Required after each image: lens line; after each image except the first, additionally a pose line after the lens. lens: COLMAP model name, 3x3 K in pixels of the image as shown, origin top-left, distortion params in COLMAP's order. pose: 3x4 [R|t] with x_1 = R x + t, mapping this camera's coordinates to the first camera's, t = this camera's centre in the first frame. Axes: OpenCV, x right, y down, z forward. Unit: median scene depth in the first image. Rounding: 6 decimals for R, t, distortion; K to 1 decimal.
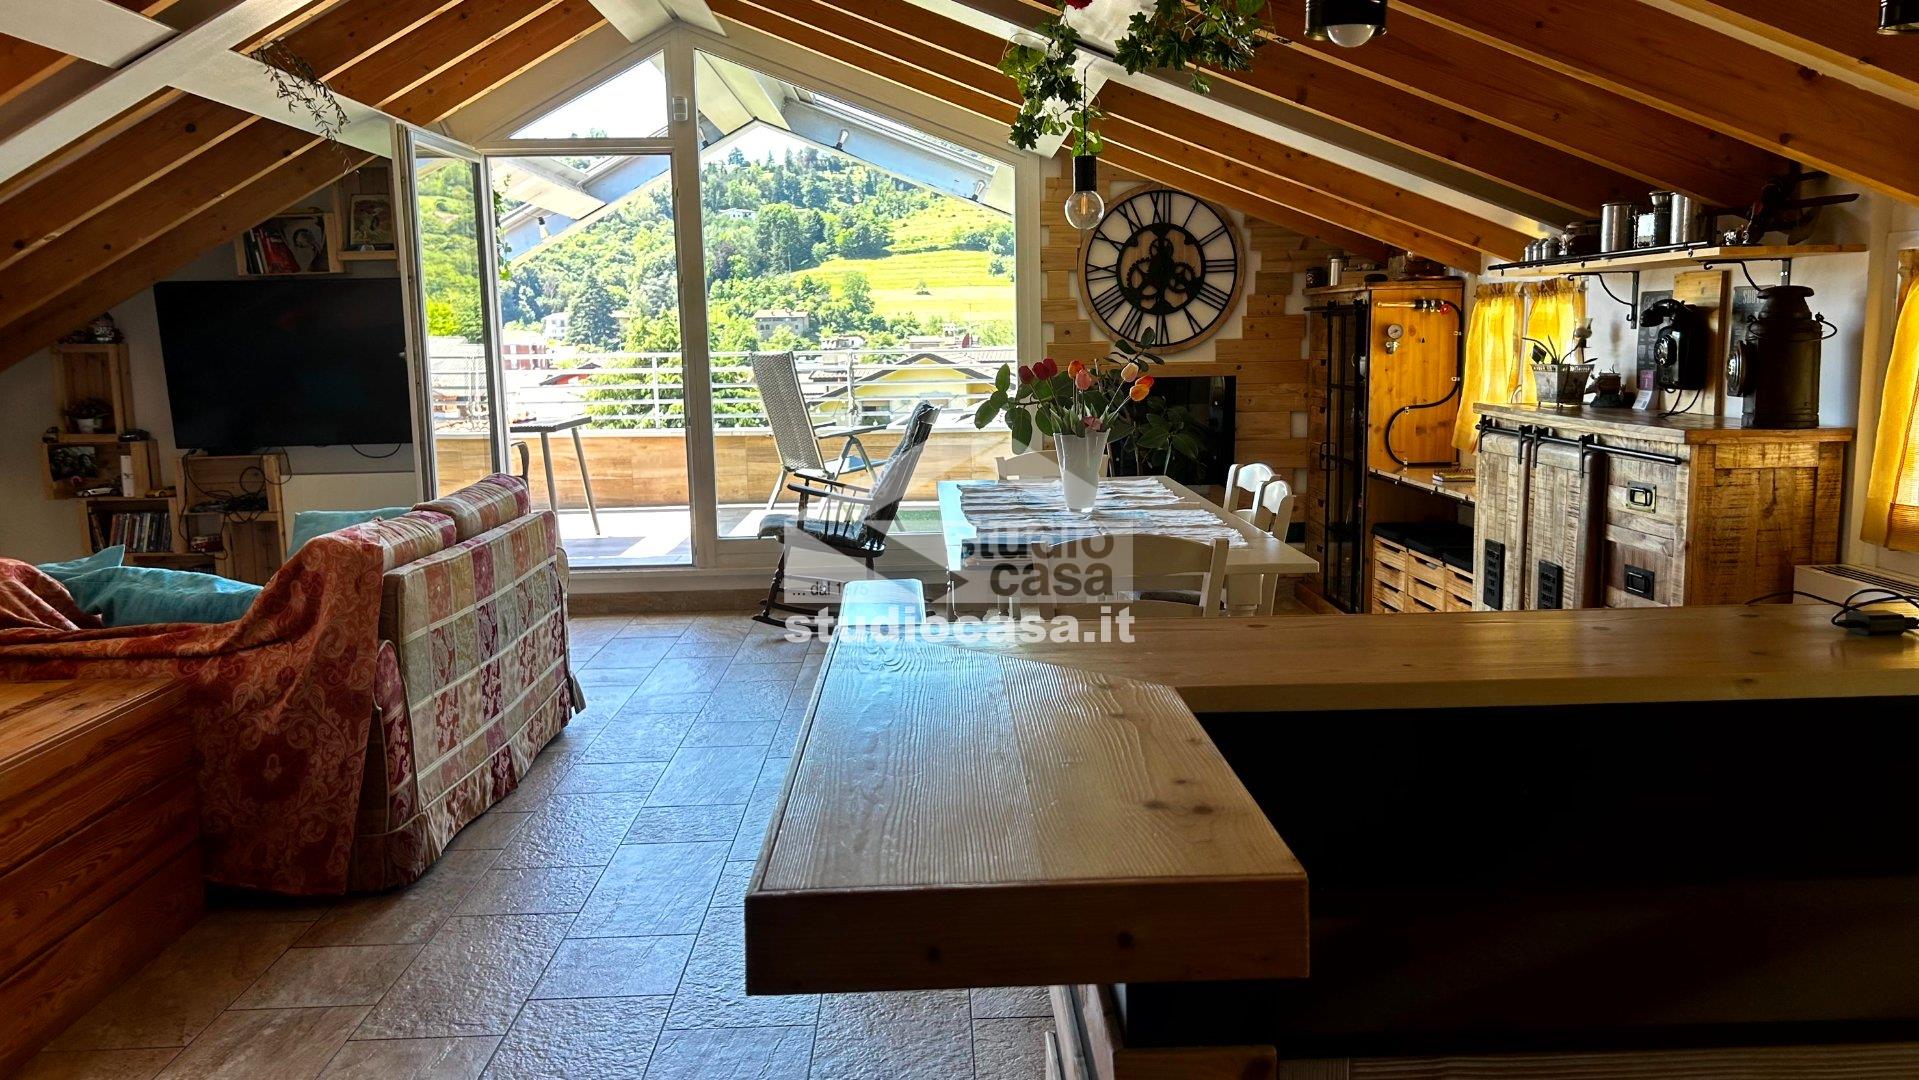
lens RADIAL K [[1456.7, 0, 993.4], [0, 1456.7, 558.9], [0, 0, 1]] dist [0.039113, -0.057153]
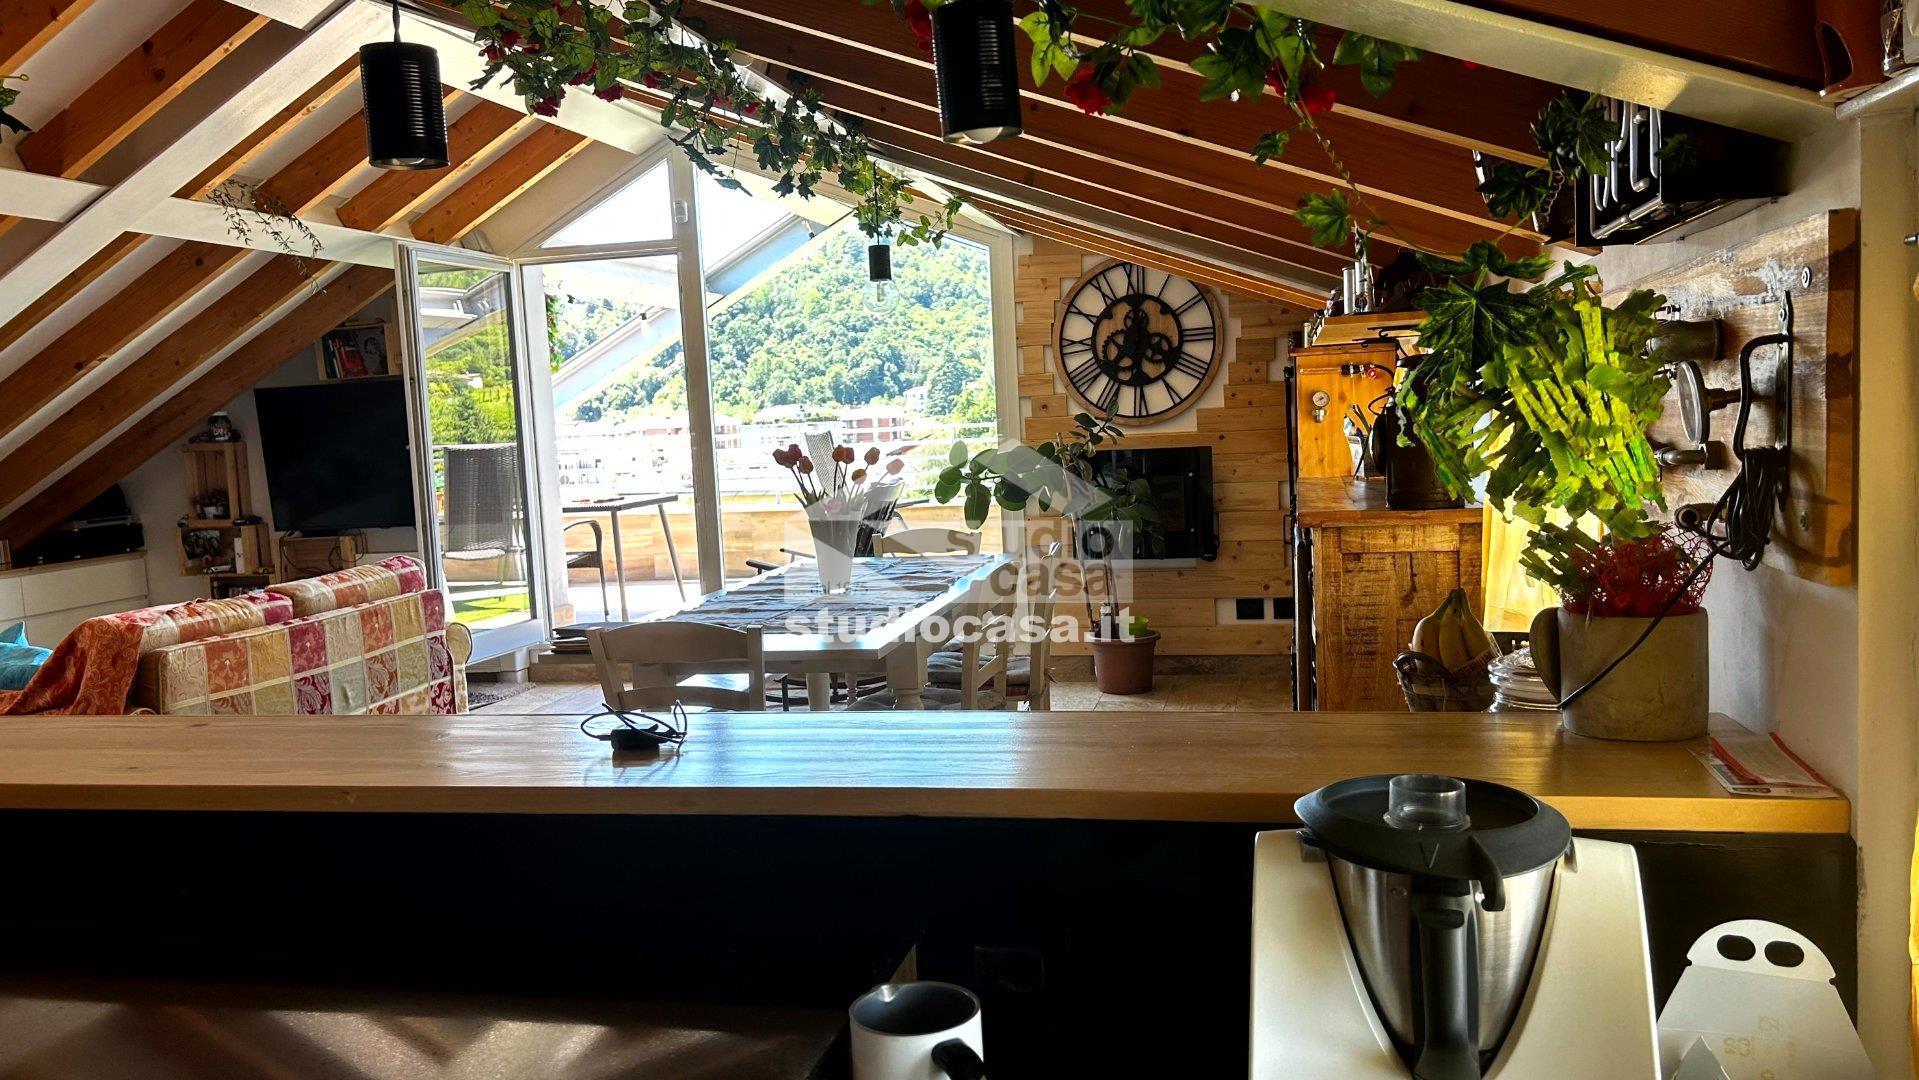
lens RADIAL K [[1456.7, 0, 975.8], [0, 1456.7, 558.5], [0, 0, 1]] dist [0.039113, -0.057153]
pose [[0.966894, -0.003798, -0.255150, 0.265425], [-0.007221, 0.999082, -0.042235, -0.009245], [0.255076, 0.042679, 0.965979, 0.028716]]
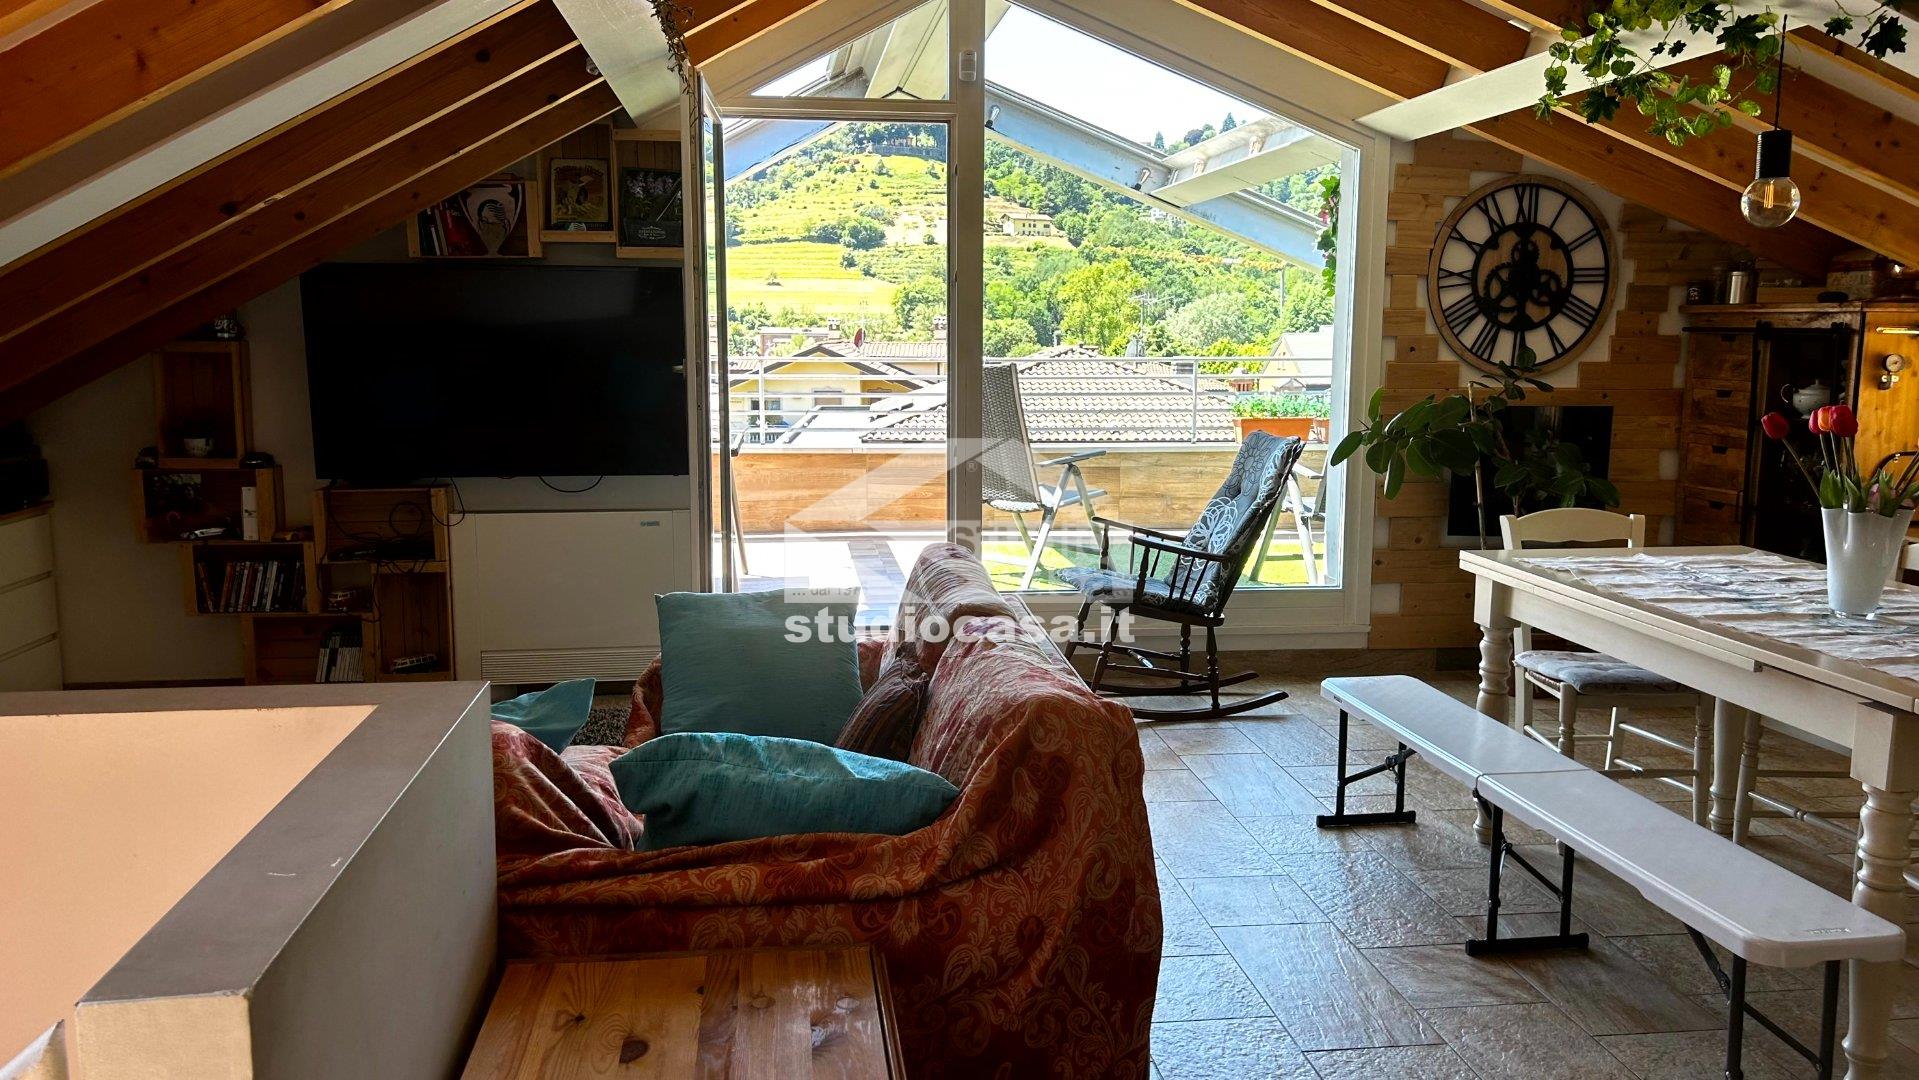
lens RADIAL K [[1456.7, 0, 953.2], [0, 1456.7, 527.4], [0, 0, 1]] dist [0.039113, -0.057153]
pose [[0.996126, 0.010659, 0.087294, -0.286863], [-0.009185, 0.999809, -0.017273, -0.038636], [-0.087462, 0.016405, 0.996033, 0.200385]]
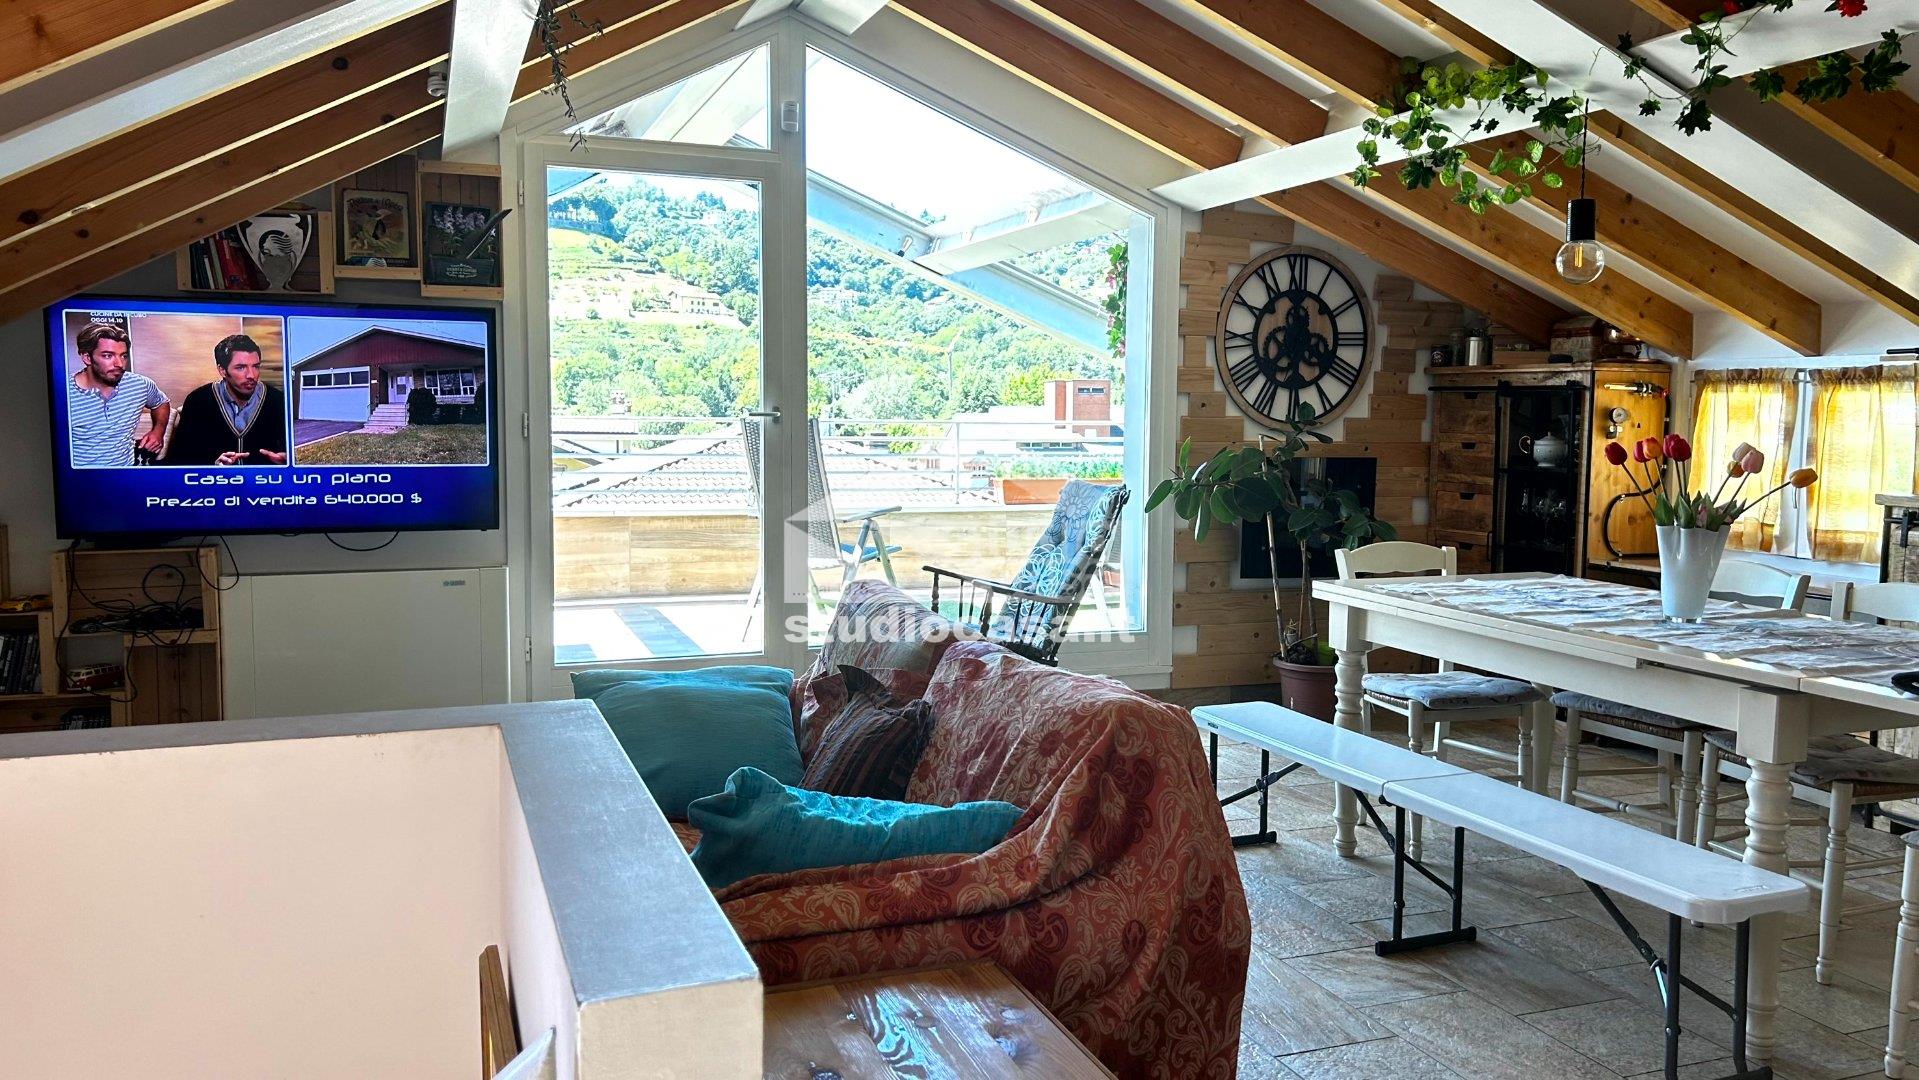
lens RADIAL K [[1456.7, 0, 986.7], [0, 1456.7, 521.7], [0, 0, 1]] dist [0.039113, -0.057153]
pose [[0.944195, 0.003310, 0.329369, -0.371837], [0.022298, 0.997013, -0.073939, -0.023410], [-0.328631, 0.077157, 0.941302, 0.222949]]
